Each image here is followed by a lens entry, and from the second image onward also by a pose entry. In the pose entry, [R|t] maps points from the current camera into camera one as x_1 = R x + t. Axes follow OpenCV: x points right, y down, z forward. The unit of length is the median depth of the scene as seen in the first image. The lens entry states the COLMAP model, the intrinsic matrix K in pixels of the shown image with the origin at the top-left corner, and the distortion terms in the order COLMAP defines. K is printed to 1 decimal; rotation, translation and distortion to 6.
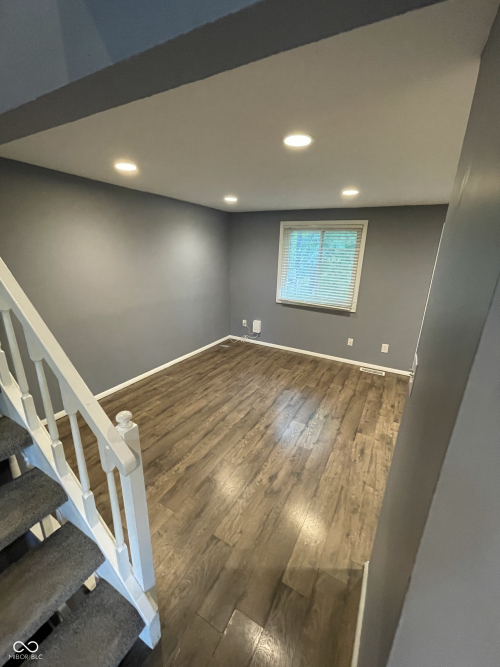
lens RADIAL K [[269.8, 0, 252.6], [0, 269.8, 331.9], [0, 0, 1]] dist [-0.000302, -0.000354]
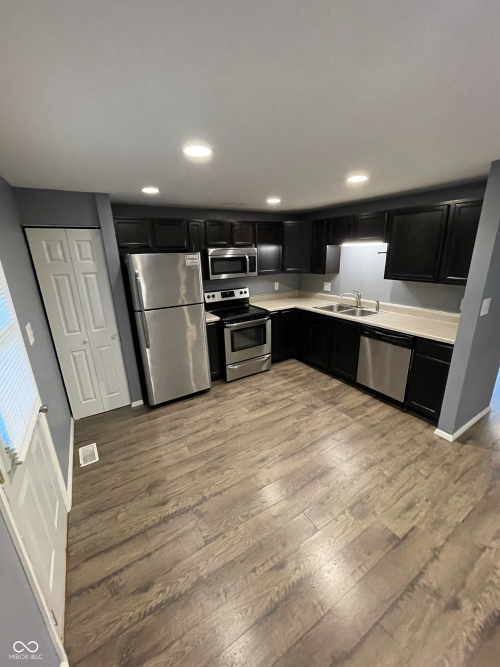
lens RADIAL K [[269.8, 0, 252.6], [0, 269.8, 331.9], [0, 0, 1]] dist [-0.000302, -0.000354]
pose [[-0.876679, -0.145831, 0.458441, 0.510533], [0.143203, 0.830643, 0.538076, -0.442416], [-0.459269, 0.537370, -0.707323, 1.455665]]
